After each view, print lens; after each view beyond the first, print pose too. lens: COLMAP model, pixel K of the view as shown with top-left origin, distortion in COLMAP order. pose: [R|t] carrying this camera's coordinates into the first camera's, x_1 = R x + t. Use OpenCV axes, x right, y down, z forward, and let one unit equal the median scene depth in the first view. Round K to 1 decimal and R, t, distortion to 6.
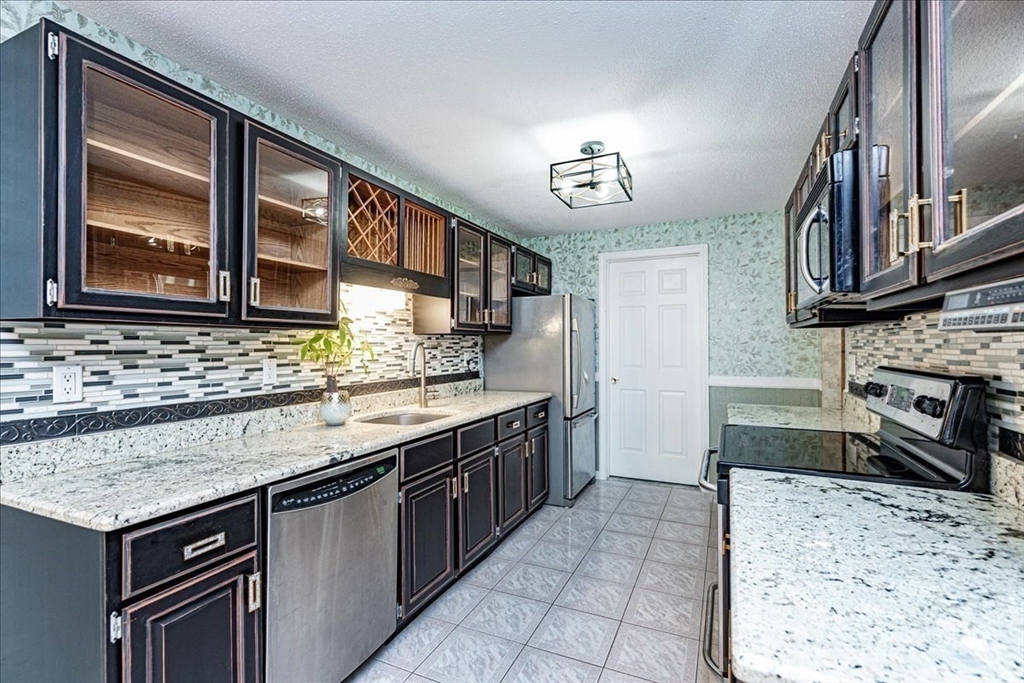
lens RADIAL K [[465.4, 0, 505.7], [0, 465.4, 343.6], [0, 0, 1]] dist [0.008158, -0.001721]
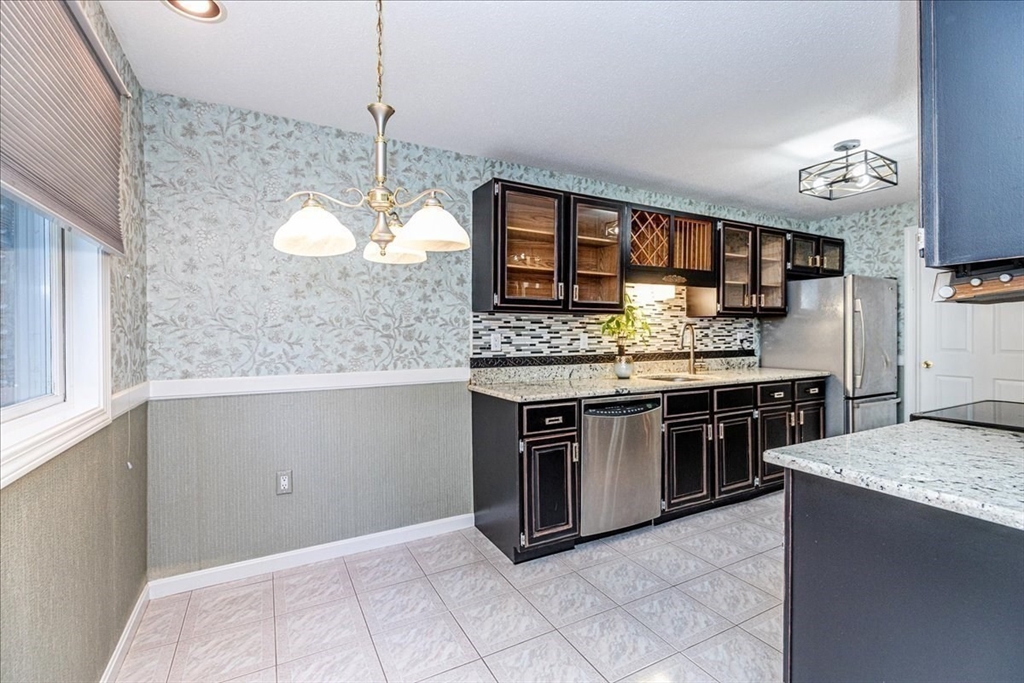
lens RADIAL K [[465.4, 0, 510.2], [0, 465.4, 335.4], [0, 0, 1]] dist [0.008158, -0.001721]
pose [[0.806607, 0.006219, -0.591056, 0.207782], [-0.000134, 0.999947, 0.010337, 0.020869], [0.591089, -0.008259, 0.806564, -0.388192]]
